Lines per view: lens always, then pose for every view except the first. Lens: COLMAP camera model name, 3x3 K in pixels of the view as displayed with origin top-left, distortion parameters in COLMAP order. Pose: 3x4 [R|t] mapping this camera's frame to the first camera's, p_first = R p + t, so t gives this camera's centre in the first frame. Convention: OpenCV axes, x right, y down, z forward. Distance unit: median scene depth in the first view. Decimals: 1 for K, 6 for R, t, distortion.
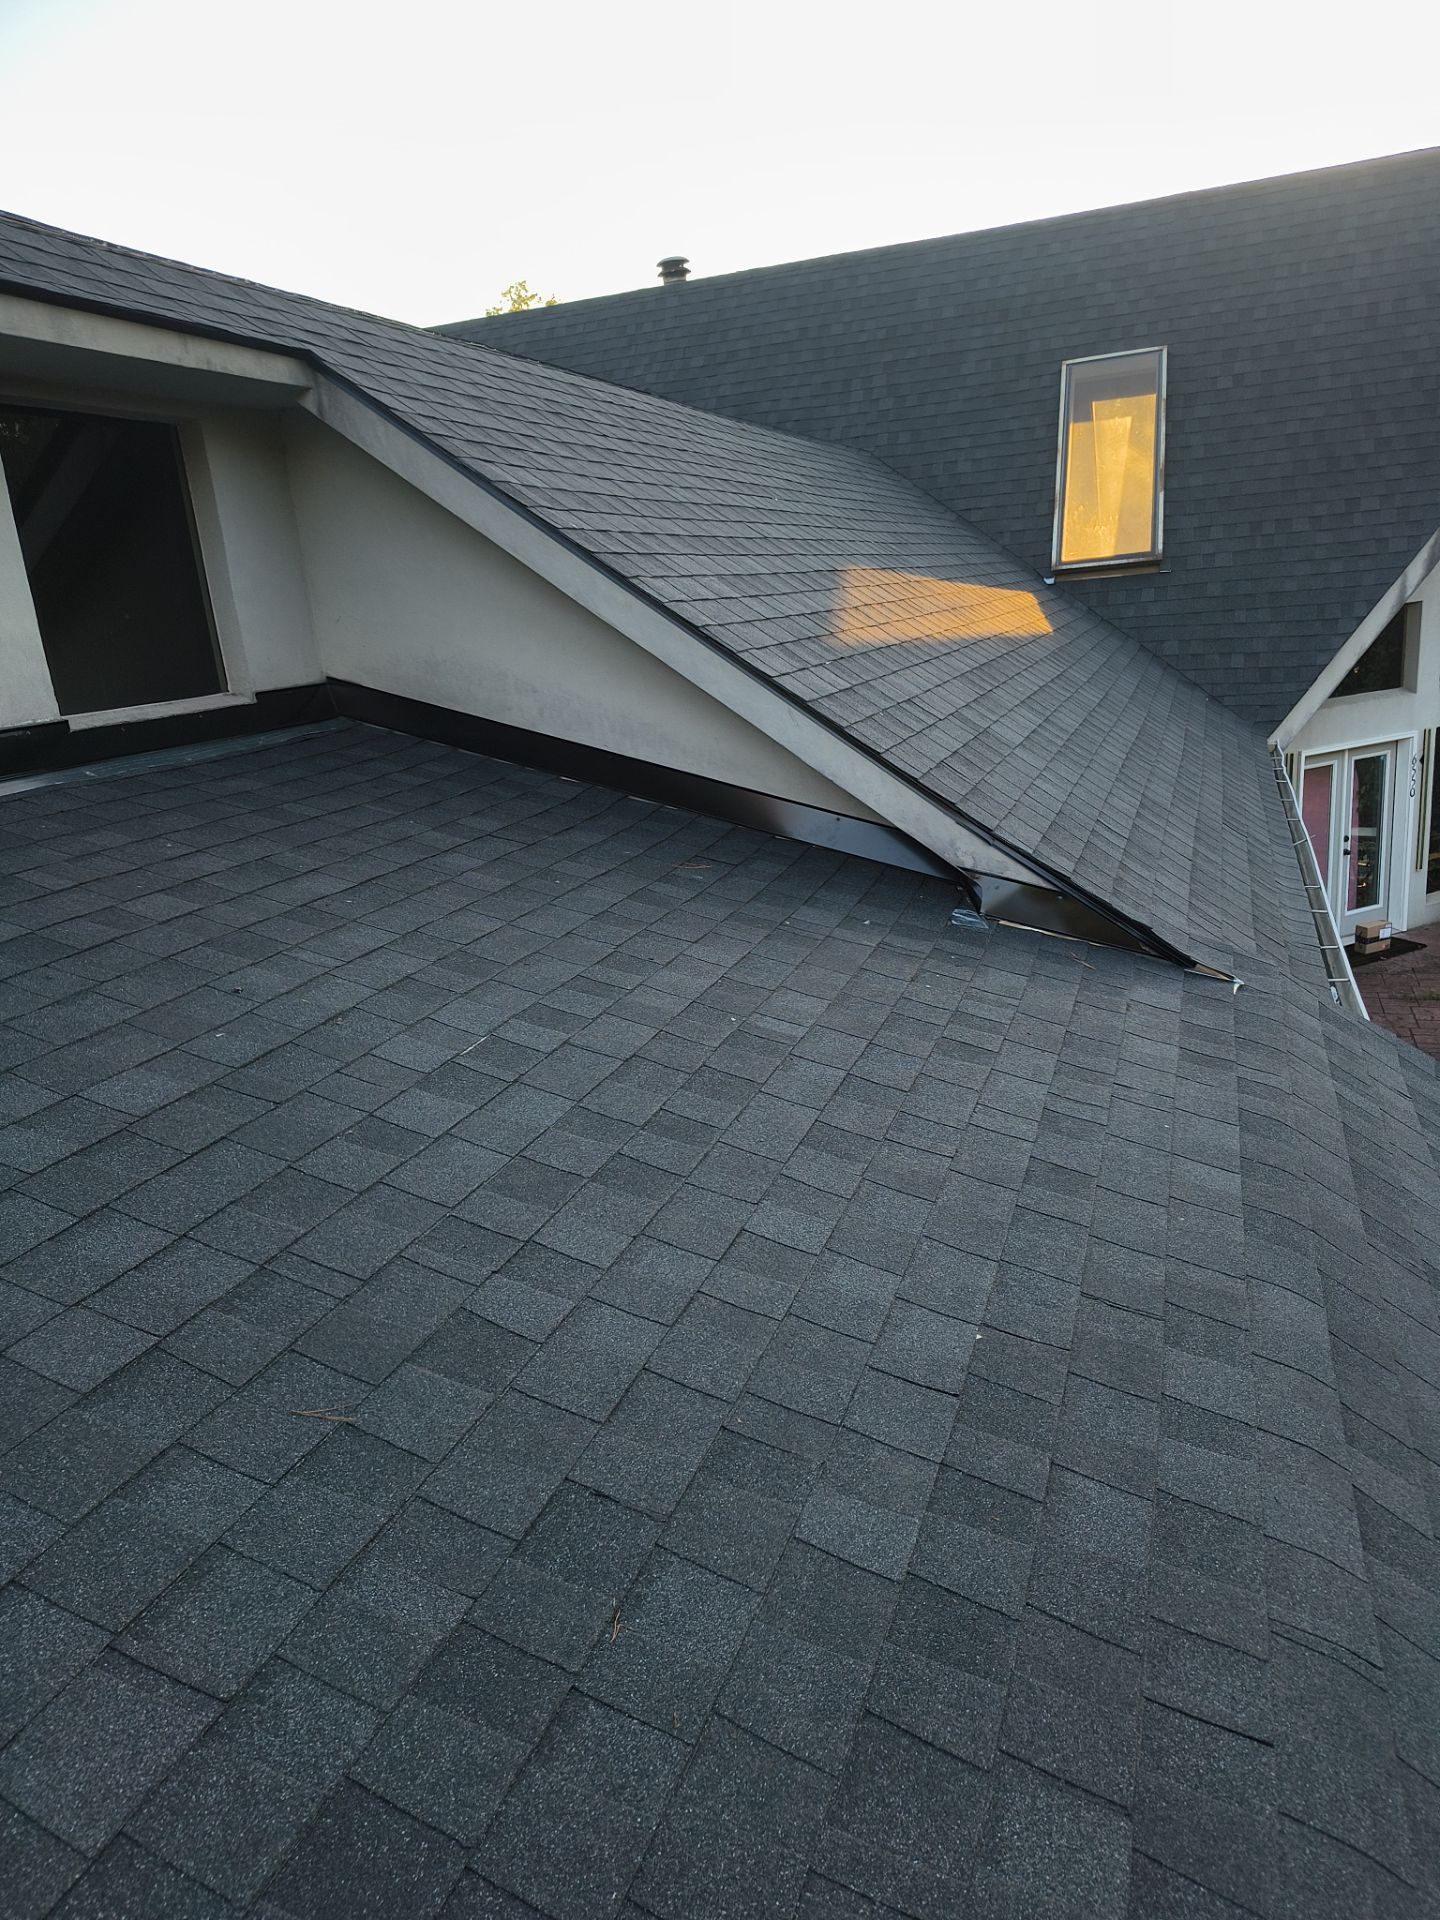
lens RADIAL K [[1368.6, 0, 752.7], [0, 1368.6, 1019.3], [0, 0, 1]] dist [0.086570, -0.091618]
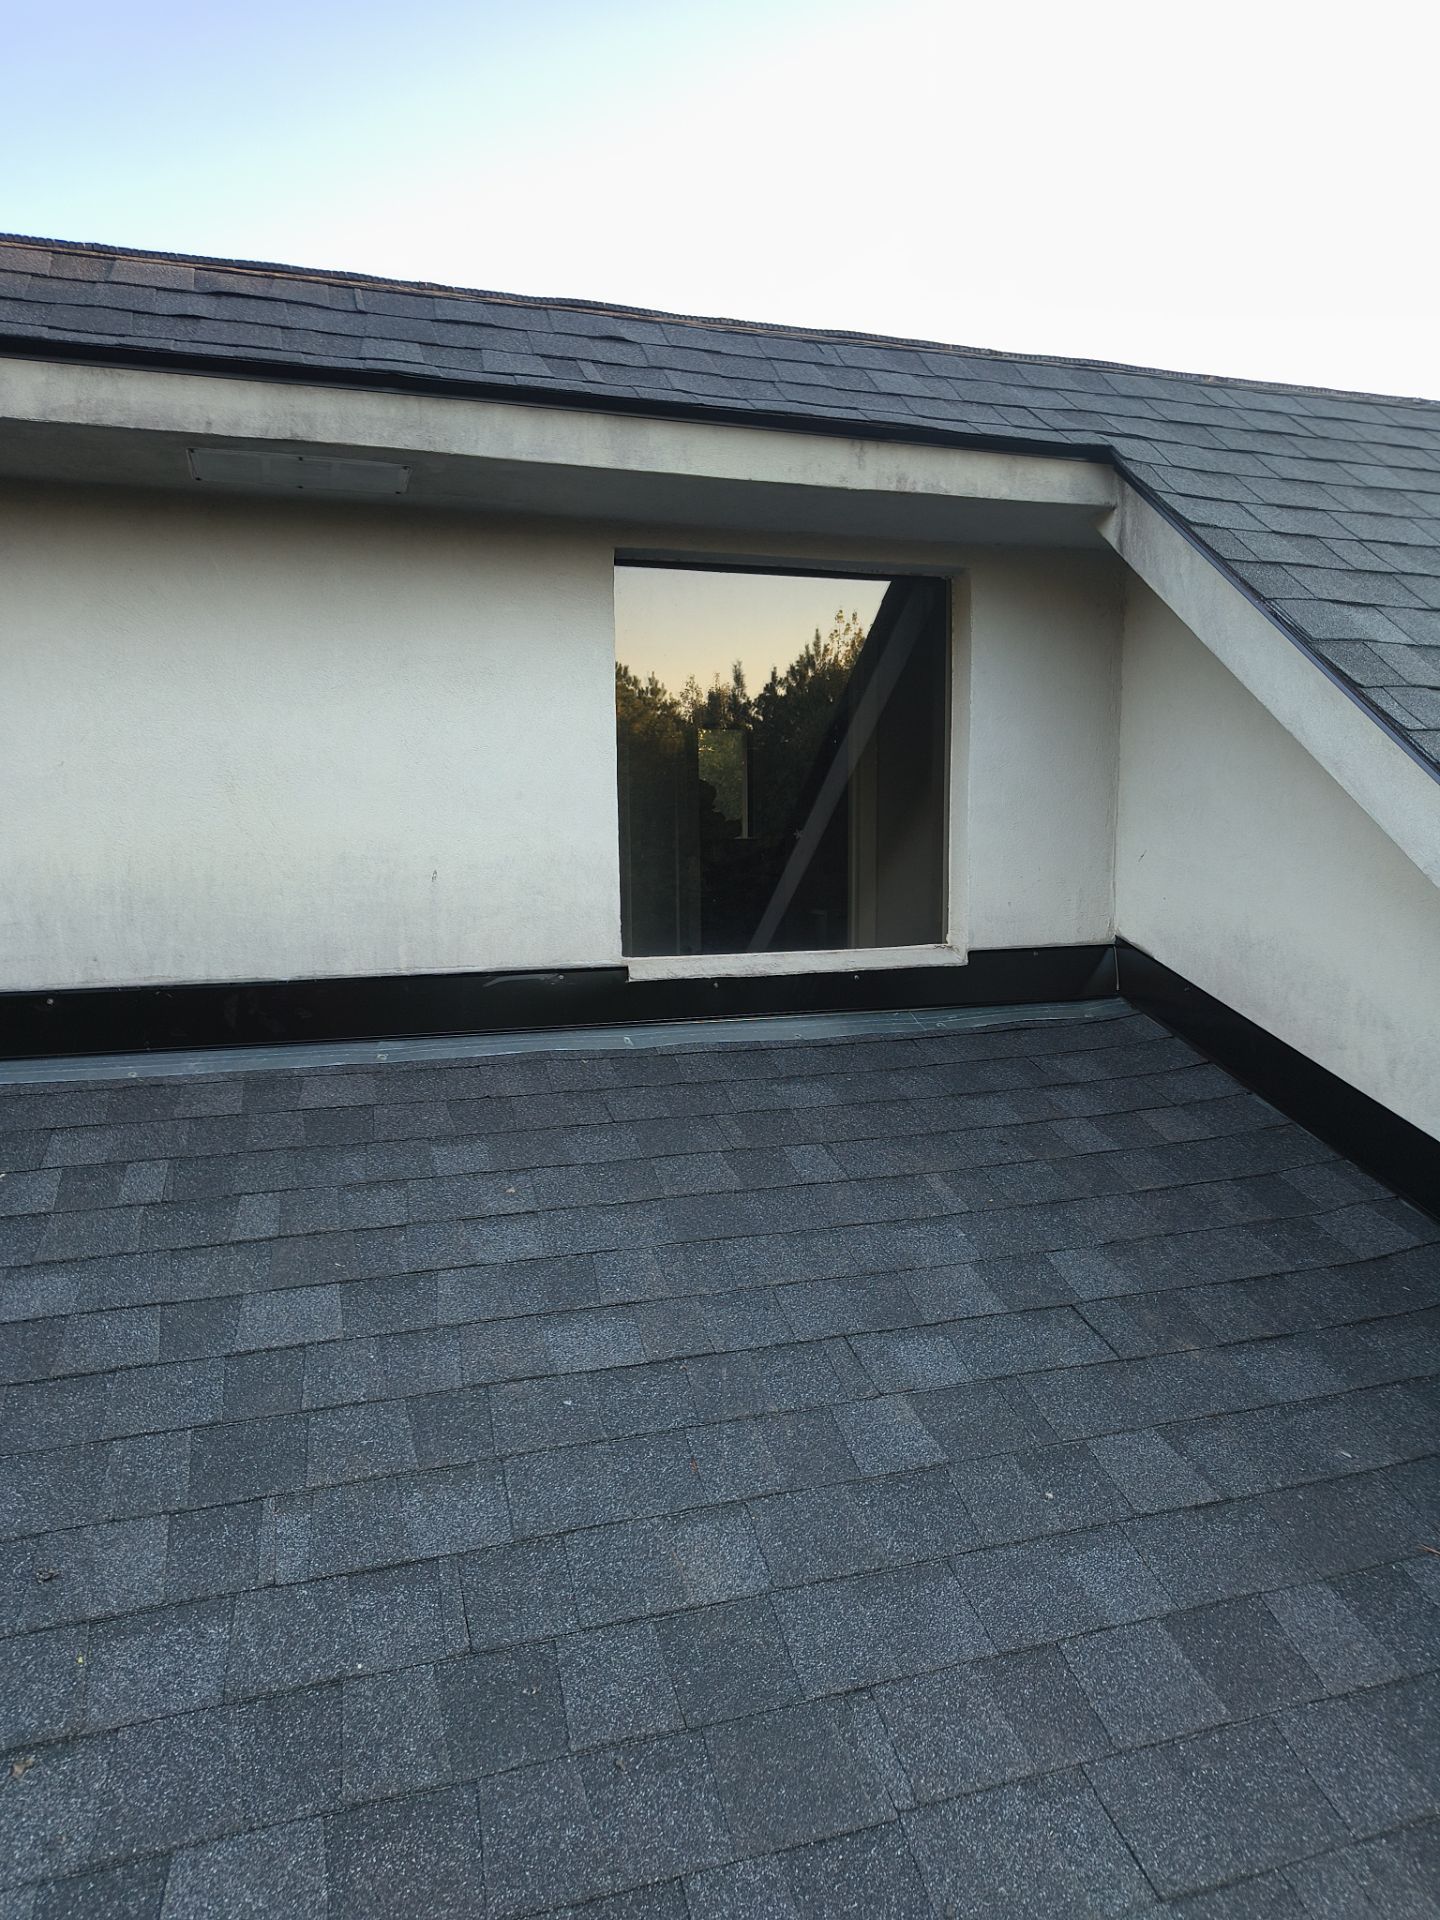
lens RADIAL K [[1368.6, 0, 752.7], [0, 1368.6, 1019.3], [0, 0, 1]] dist [0.086570, -0.091618]
pose [[0.614768, 0.189054, -0.765714, 0.104508], [-0.275488, 0.961169, 0.016132, -0.191857], [0.739031, 0.201028, 0.642978, 0.511709]]
